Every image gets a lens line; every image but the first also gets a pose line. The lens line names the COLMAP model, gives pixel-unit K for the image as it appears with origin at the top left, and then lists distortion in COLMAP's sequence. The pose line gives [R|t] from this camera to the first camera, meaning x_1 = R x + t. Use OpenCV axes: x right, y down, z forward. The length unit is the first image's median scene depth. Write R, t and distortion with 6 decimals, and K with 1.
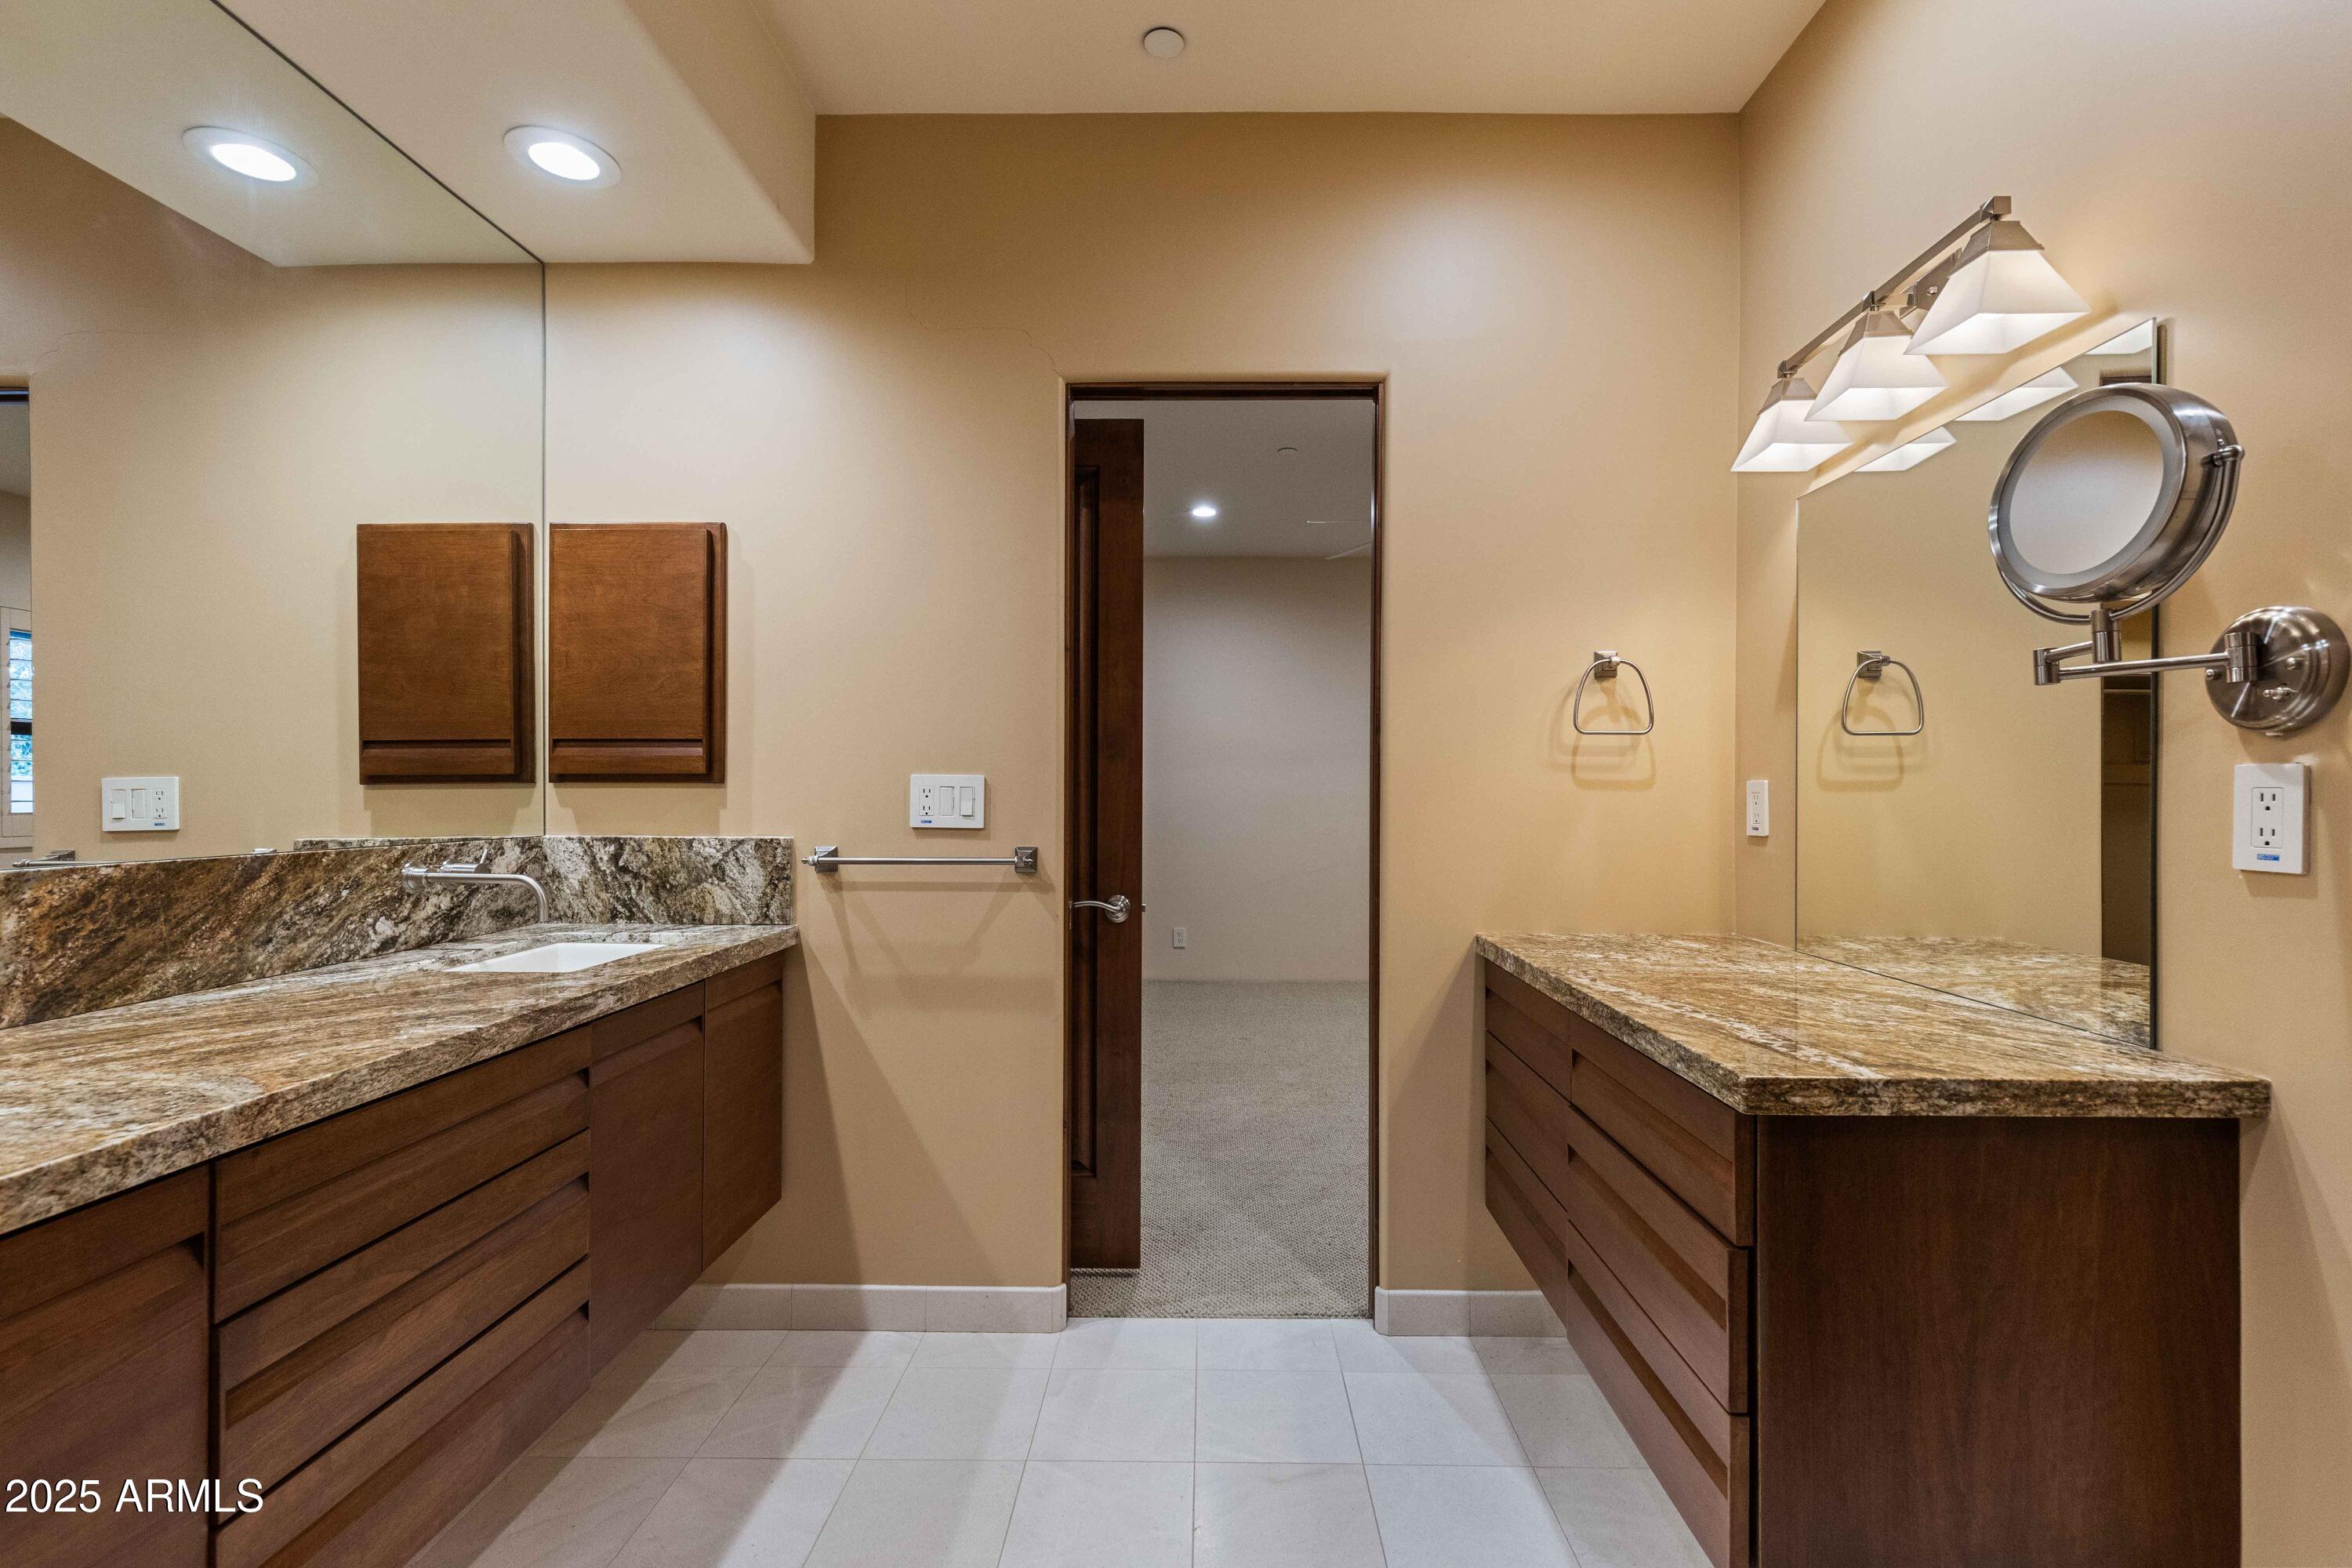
lens RADIAL K [[1062.1, 0, 1189.4], [0, 1062.1, 785.9], [0, 0, 1]] dist [0.012728, -0.001793]
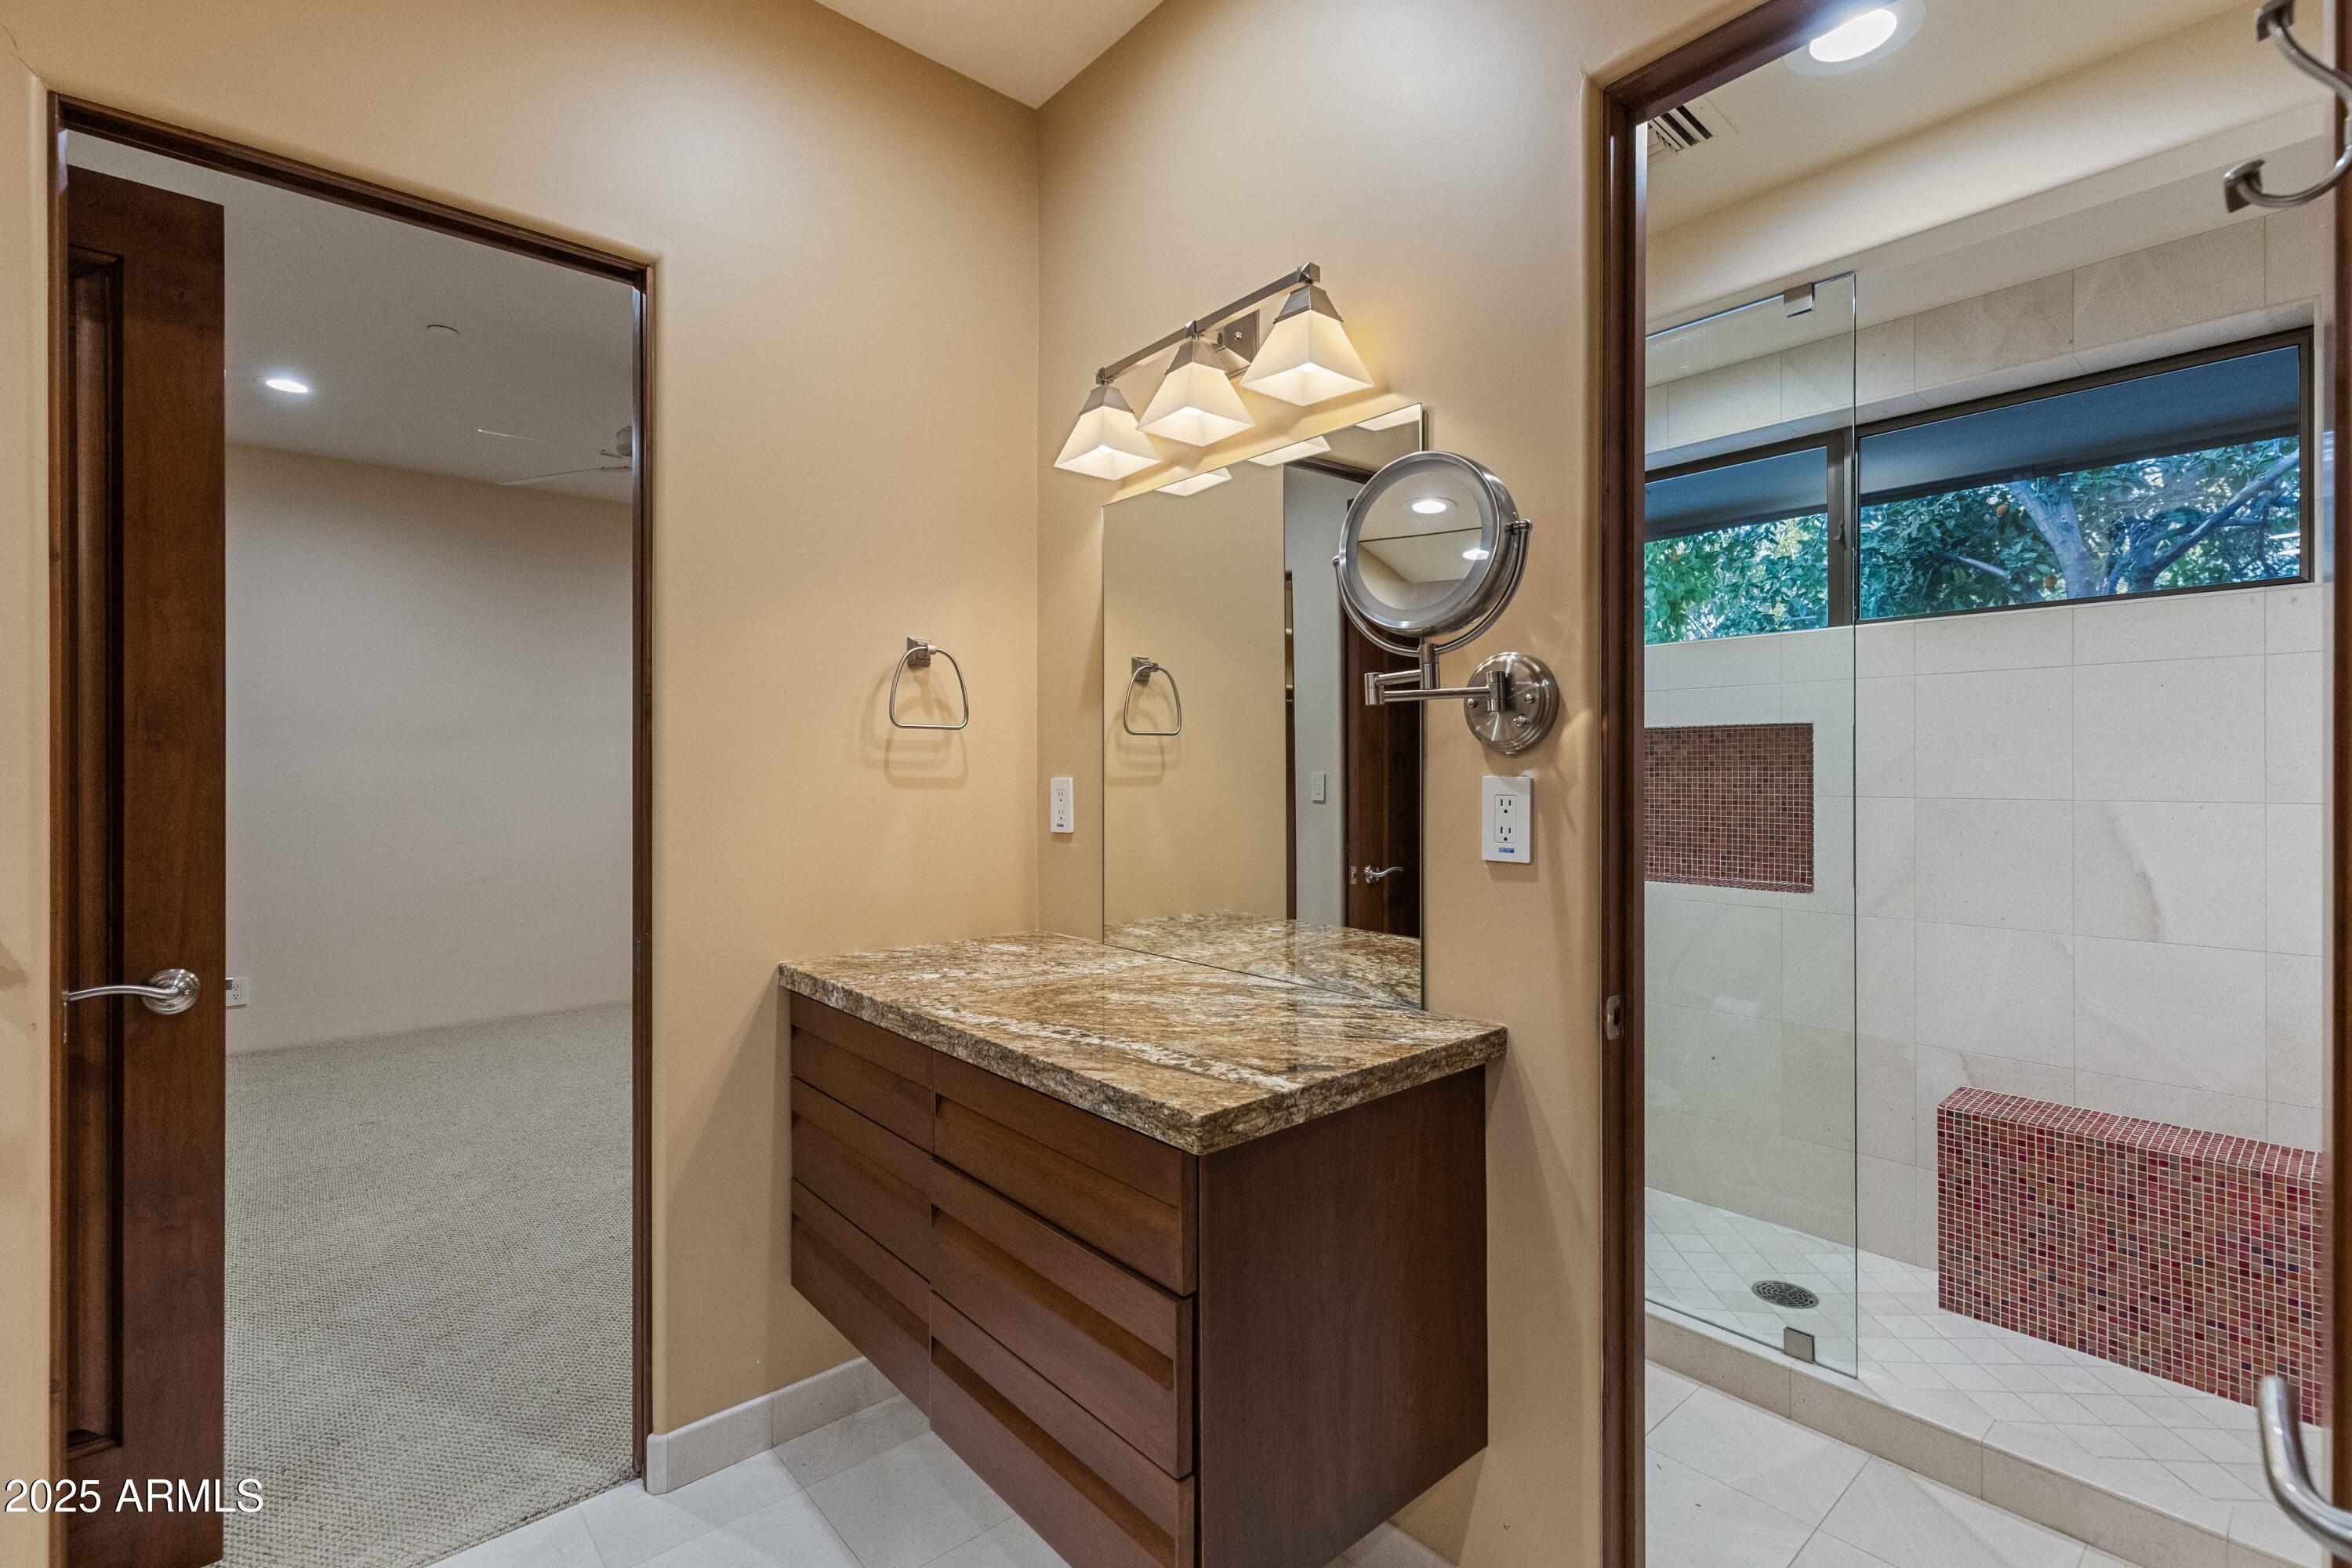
lens RADIAL K [[1062.1, 0, 1187.9], [0, 1062.1, 769.8], [0, 0, 1]] dist [0.012728, -0.001793]
pose [[0.738597, -0.004668, 0.674131, -0.059677], [0.000559, 0.999980, 0.006311, -0.018871], [-0.674147, -0.004284, 0.738585, 0.171444]]
